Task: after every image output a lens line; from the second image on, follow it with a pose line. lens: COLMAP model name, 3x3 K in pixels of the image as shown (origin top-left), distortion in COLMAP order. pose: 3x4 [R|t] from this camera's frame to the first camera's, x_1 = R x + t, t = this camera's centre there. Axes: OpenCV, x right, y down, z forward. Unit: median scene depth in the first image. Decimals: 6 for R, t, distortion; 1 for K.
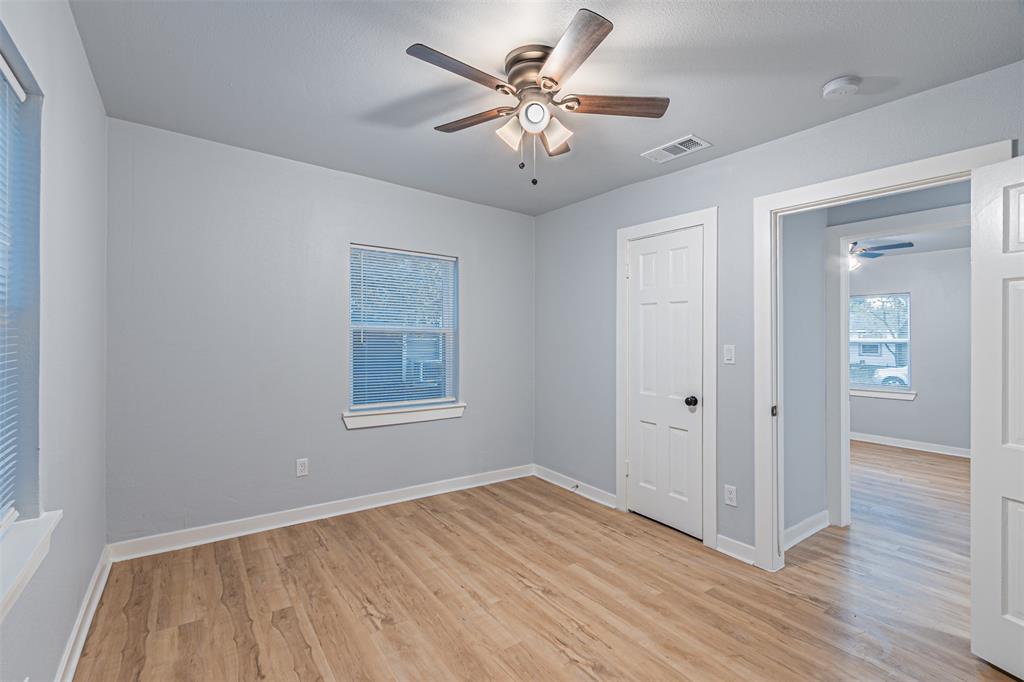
lens RADIAL K [[444.6, 0, 509.6], [0, 444.6, 338.8], [0, 0, 1]] dist [0.007375, -0.002447]
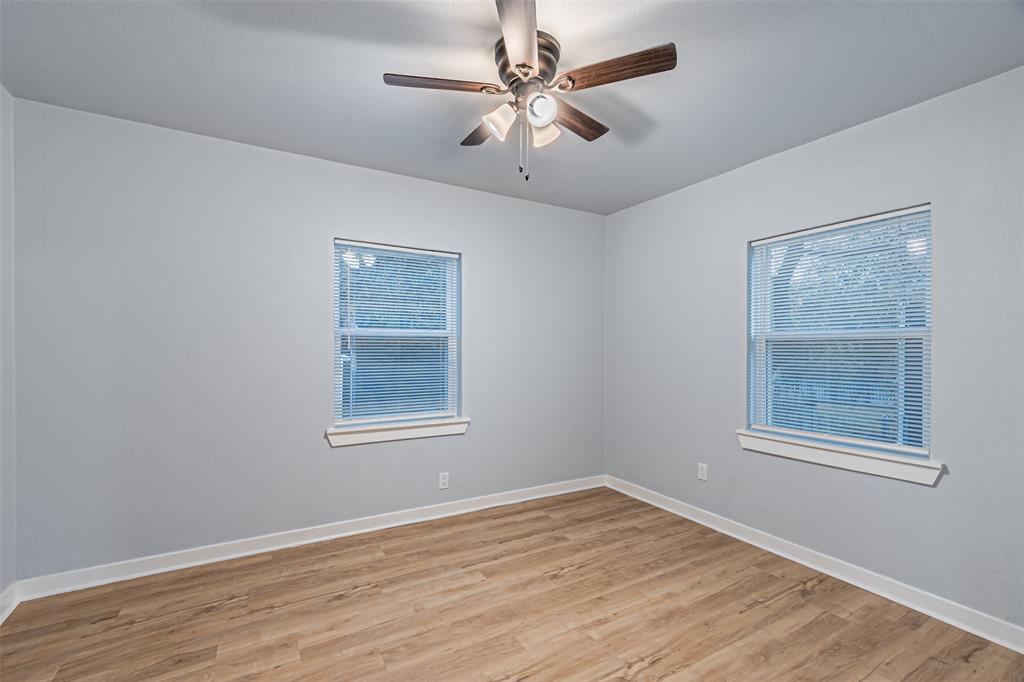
lens RADIAL K [[444.6, 0, 511.8], [0, 444.6, 347.8], [0, 0, 1]] dist [0.007375, -0.002447]
pose [[-0.104974, -0.017560, -0.994320, 0.730003], [-0.004955, 0.999841, -0.017135, 0.019962], [0.994463, 0.003128, -0.105044, 0.763884]]
